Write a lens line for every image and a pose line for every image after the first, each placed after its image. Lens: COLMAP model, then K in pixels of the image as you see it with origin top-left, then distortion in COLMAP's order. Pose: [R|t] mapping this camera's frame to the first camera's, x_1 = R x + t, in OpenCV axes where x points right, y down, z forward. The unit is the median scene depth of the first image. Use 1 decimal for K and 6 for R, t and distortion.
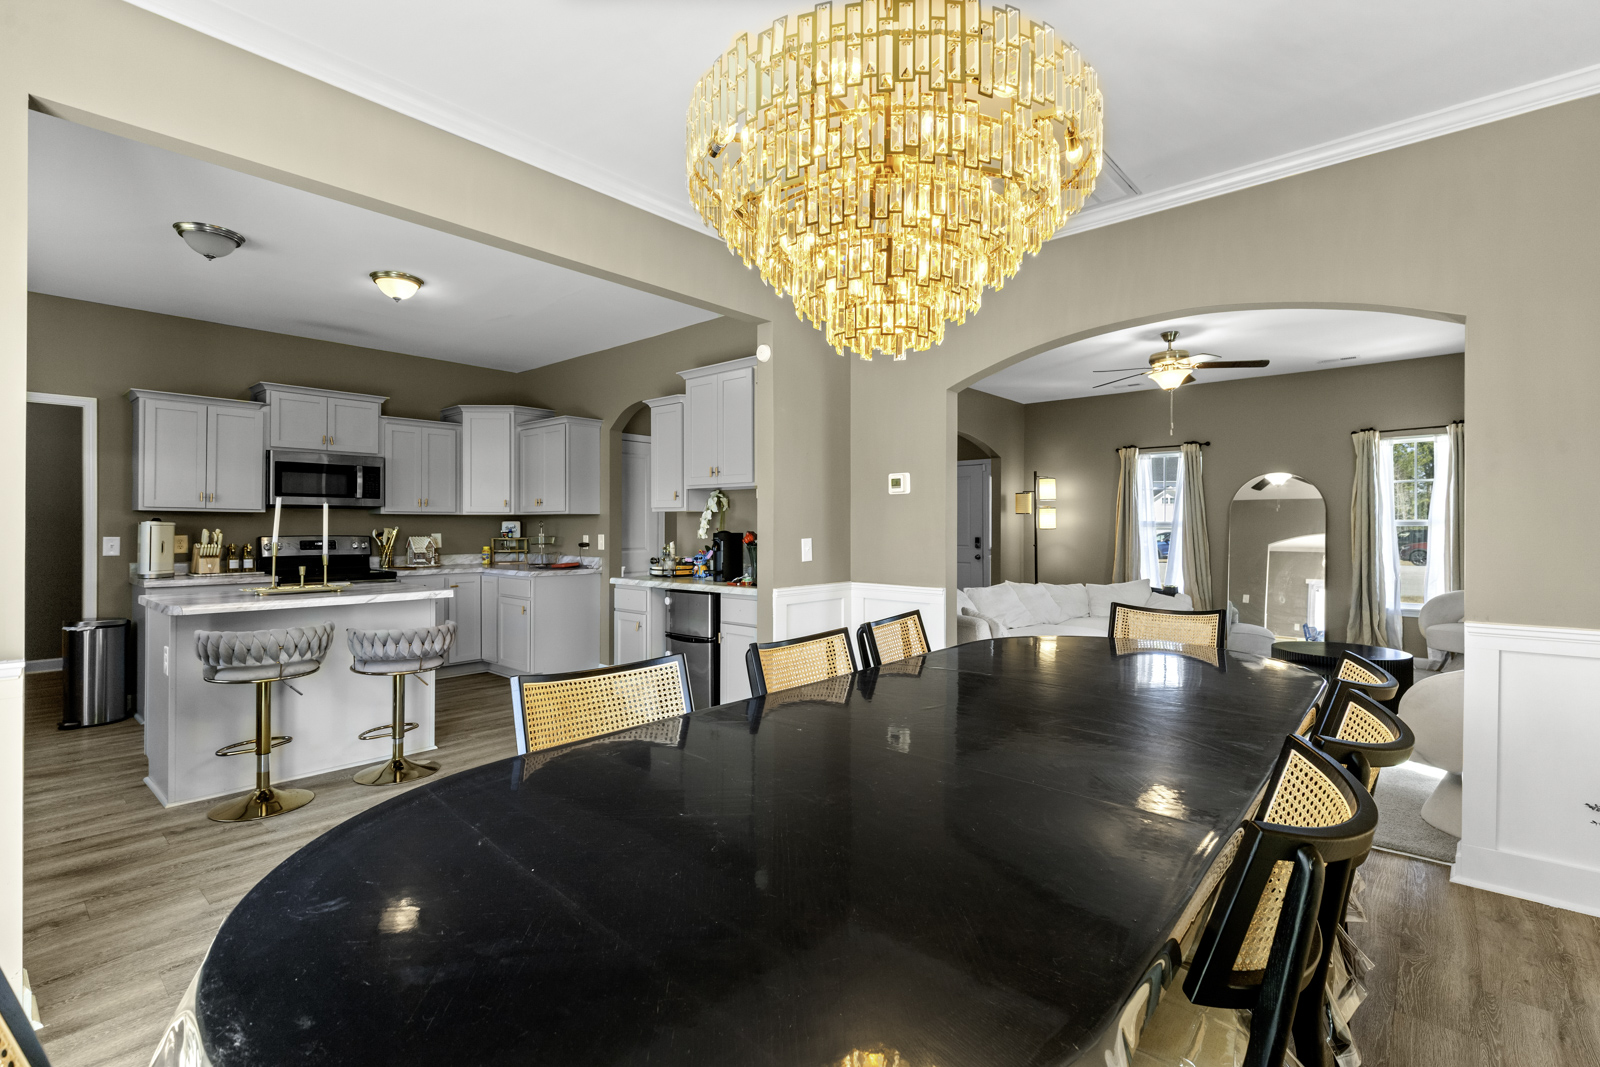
lens RADIAL K [[733.8, 0, 814.2], [0, 733.8, 526.5], [0, 0, 1]] dist [-0.002450, -0.000978]
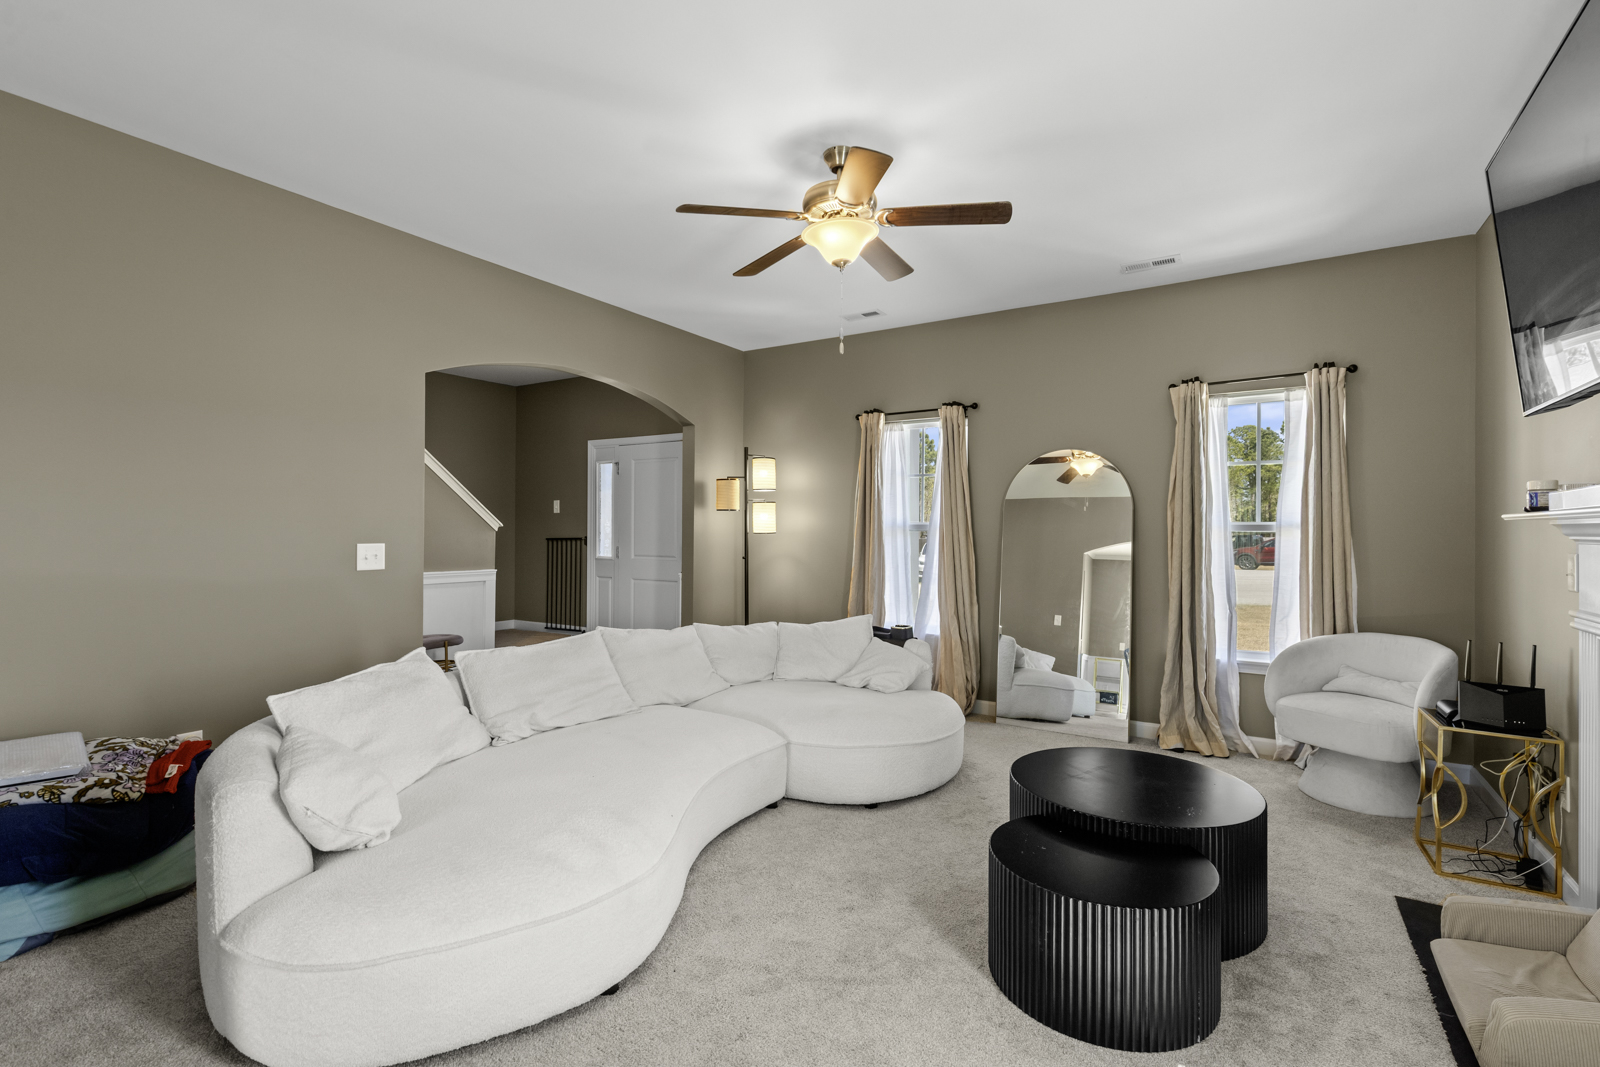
lens RADIAL K [[733.8, 0, 814.2], [0, 733.8, 526.5], [0, 0, 1]] dist [-0.002450, -0.000978]
pose [[0.987037, 0.006360, 0.160365, 0.252901], [-0.005777, 0.999975, -0.004104, -0.000457], [-0.160387, 0.003125, 0.987049, 0.324272]]
